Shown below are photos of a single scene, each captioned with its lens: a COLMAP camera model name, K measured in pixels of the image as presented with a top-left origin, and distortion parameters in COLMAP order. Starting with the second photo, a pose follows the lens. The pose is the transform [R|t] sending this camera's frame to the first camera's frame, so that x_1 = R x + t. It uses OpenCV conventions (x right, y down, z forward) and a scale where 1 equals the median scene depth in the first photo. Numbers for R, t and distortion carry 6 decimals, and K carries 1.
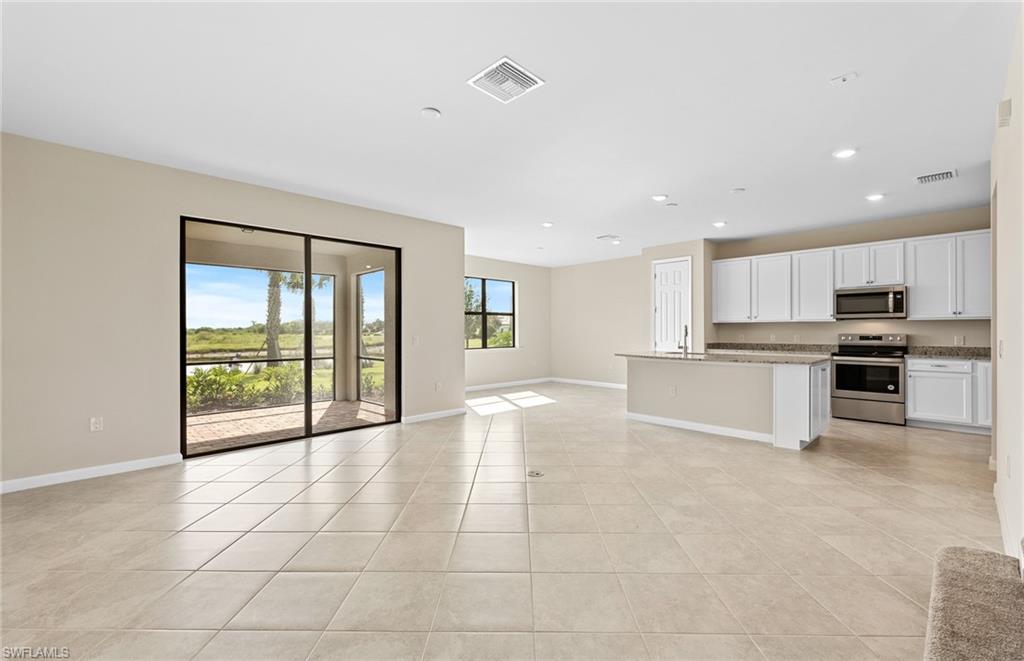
lens RADIAL K [[430.5, 0, 512.4], [0, 430.5, 329.7], [0, 0, 1]] dist [0.009138, 0.000170]
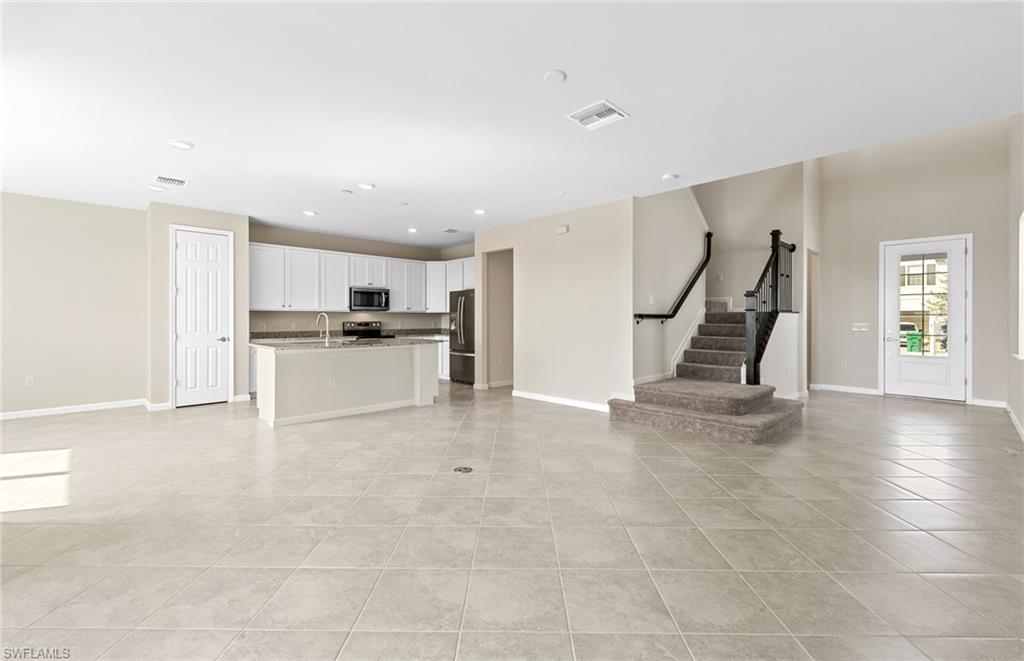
lens RADIAL K [[430.5, 0, 508.8], [0, 430.5, 321.5], [0, 0, 1]] dist [0.009138, 0.000170]
pose [[-0.000123, -0.003619, 0.999993, -0.526197], [-0.002643, 0.999990, 0.003618, 0.003336], [-0.999997, -0.002642, -0.000132, 0.535745]]
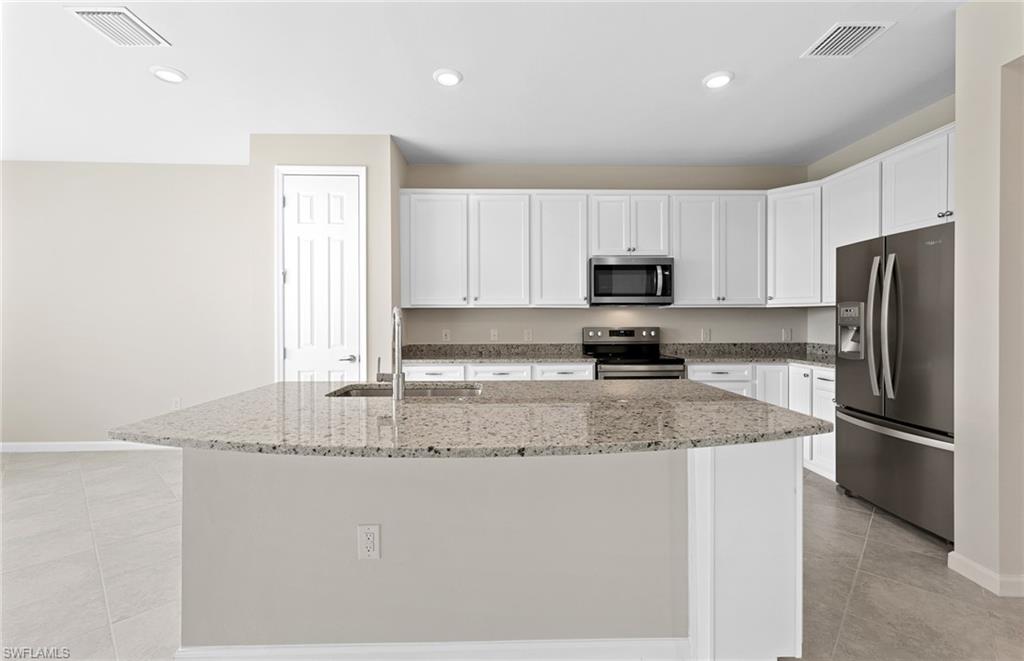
lens RADIAL K [[430.5, 0, 511.5], [0, 430.5, 324.5], [0, 0, 1]] dist [0.009138, 0.000170]
pose [[0.678714, -0.004928, 0.734387, 0.205122], [-0.001092, 0.999970, 0.007720, 0.000351], [-0.734402, -0.006042, 0.678688, 0.657914]]
